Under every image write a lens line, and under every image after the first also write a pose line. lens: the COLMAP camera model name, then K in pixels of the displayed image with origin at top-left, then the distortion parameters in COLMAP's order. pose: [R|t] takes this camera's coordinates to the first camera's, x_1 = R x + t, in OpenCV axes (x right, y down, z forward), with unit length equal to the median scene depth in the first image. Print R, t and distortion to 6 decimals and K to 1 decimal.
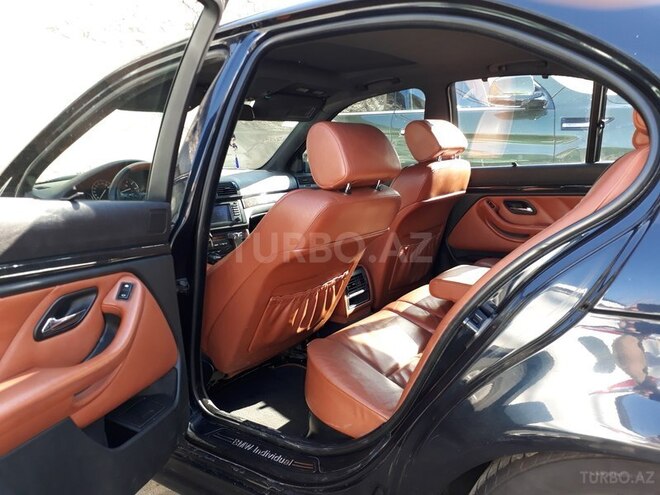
lens RADIAL K [[518.0, 0, 330.0], [0, 518.0, 247.5], [0, 0, 1]] dist [0.007748, -0.003903]
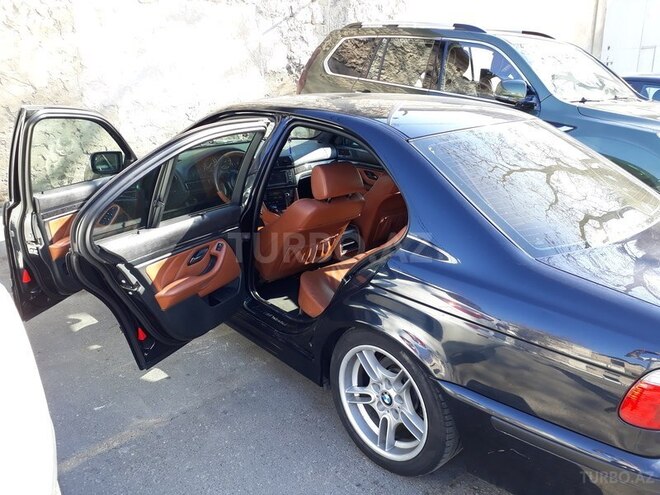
lens RADIAL K [[508.5, 0, 329.6], [0, 508.5, 258.4], [0, 0, 1]] dist [0.003606, 0.008625]
pose [[0.979895, 0.136443, -0.145568, 0.299216], [-0.102102, 0.969762, 0.221669, -0.283531], [0.171411, -0.202349, 0.964195, -0.783805]]
